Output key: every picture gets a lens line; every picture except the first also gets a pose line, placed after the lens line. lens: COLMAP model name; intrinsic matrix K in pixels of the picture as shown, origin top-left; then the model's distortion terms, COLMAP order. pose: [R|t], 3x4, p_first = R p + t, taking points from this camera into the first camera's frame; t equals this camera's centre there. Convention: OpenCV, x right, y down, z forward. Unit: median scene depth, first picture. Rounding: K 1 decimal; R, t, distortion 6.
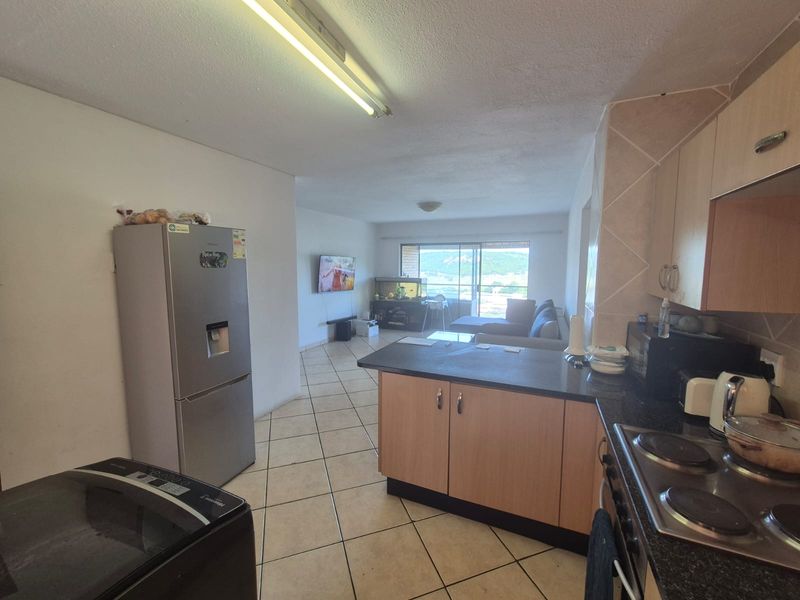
lens RADIAL K [[317.9, 0, 415.9], [0, 317.9, 297.1], [0, 0, 1]] dist [-0.000204, 0.000054]
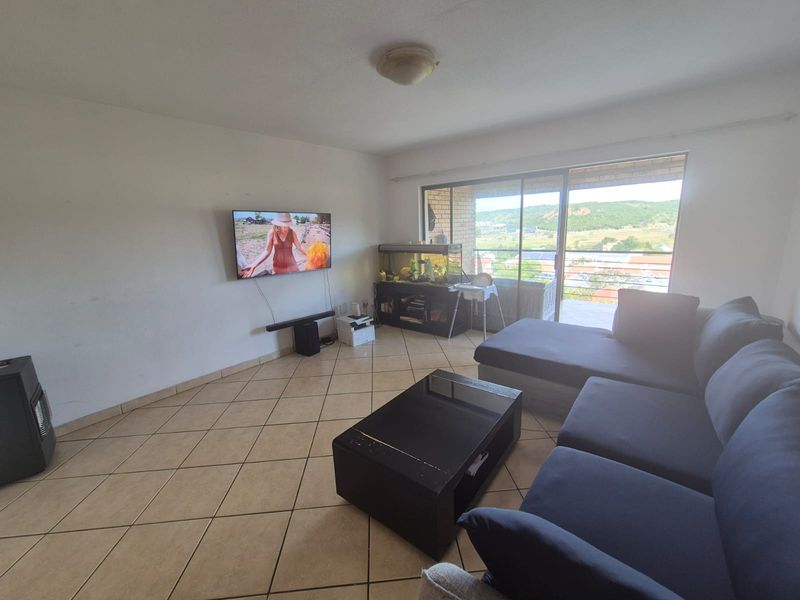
lens RADIAL K [[317.9, 0, 415.9], [0, 317.9, 297.1], [0, 0, 1]] dist [-0.000204, 0.000054]
pose [[0.958108, 0.023663, -0.285428, 0.130753], [0.012516, 0.992170, 0.124268, -0.040400], [0.286134, -0.122635, 0.950310, 0.450886]]
